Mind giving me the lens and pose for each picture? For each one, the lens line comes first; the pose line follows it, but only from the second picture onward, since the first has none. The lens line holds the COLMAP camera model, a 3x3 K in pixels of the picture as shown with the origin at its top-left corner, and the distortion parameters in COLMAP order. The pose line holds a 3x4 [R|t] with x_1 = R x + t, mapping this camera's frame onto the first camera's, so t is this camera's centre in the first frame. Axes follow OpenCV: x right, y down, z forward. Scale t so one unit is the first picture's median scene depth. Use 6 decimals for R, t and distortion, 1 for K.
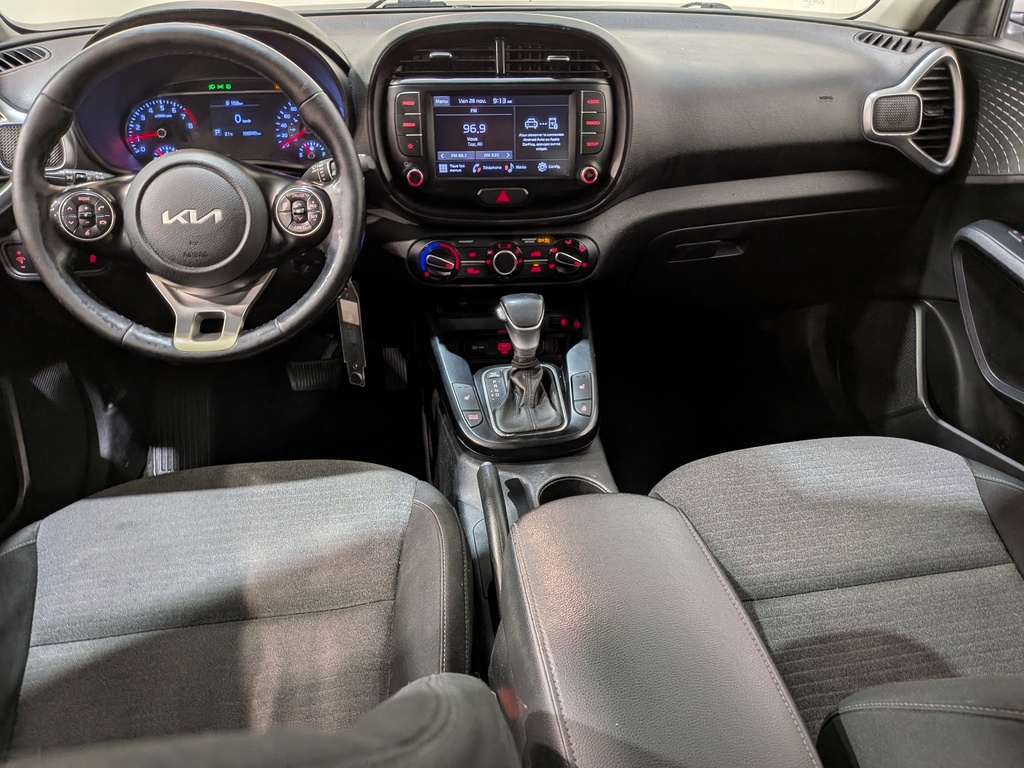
lens RADIAL K [[728.8, 0, 512.0], [0, 728.8, 384.0], [0, 0, 1]] dist [0.062899, -0.102671]
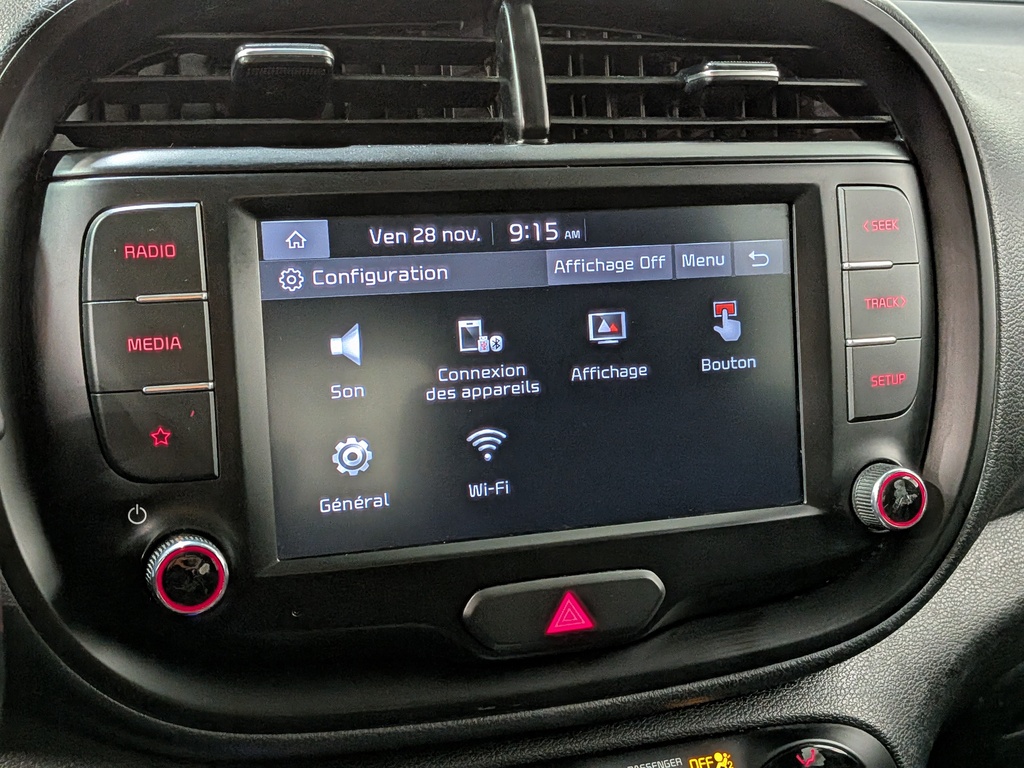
lens RADIAL K [[1526.0, 0, 517.4], [0, 1526.0, 379.4], [0, 0, 1]] dist [0.091030, -0.206251]
pose [[0.959091, -0.053670, 0.277964, -0.159905], [0.128608, 0.957300, -0.258914, -0.205750], [-0.252199, 0.284070, 0.925040, 0.540101]]
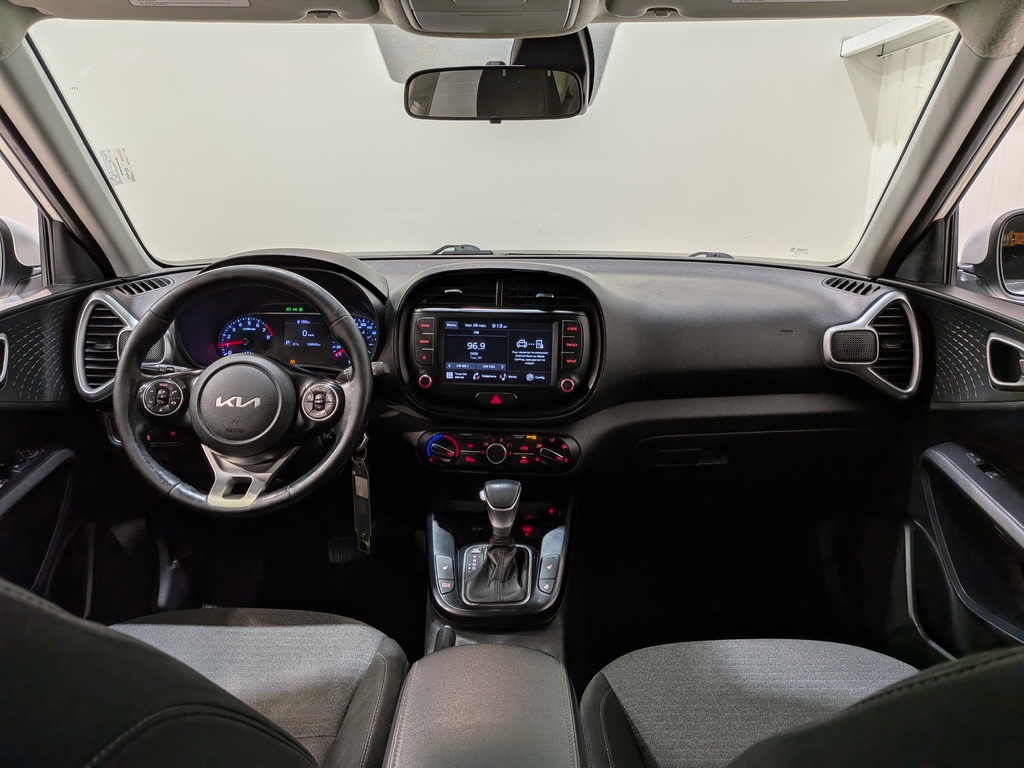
lens RADIAL K [[729.4, 0, 505.4], [0, 729.4, 389.0], [0, 0, 1]] dist [0.093660, -0.164201]
pose [[0.985059, 0.042545, -0.166877, 0.204499], [-0.086994, 0.959213, -0.268966, 0.049834], [0.148627, 0.279465, 0.948583, -0.144232]]
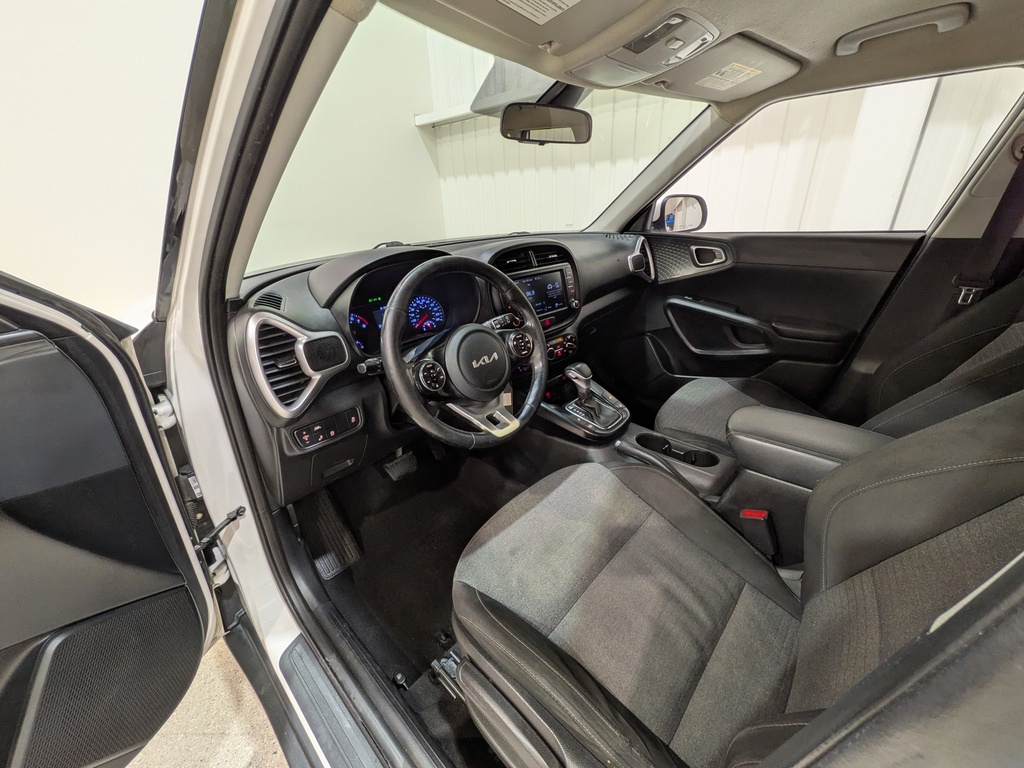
lens RADIAL K [[403.1, 0, 515.4], [0, 403.1, 384.8], [0, 0, 1]] dist [-0.000808, -0.000365]
pose [[0.788298, -0.290520, 0.542387, -0.745698], [0.360418, 0.932473, -0.024363, -0.100678], [-0.498683, 0.214692, 0.839775, 0.143568]]
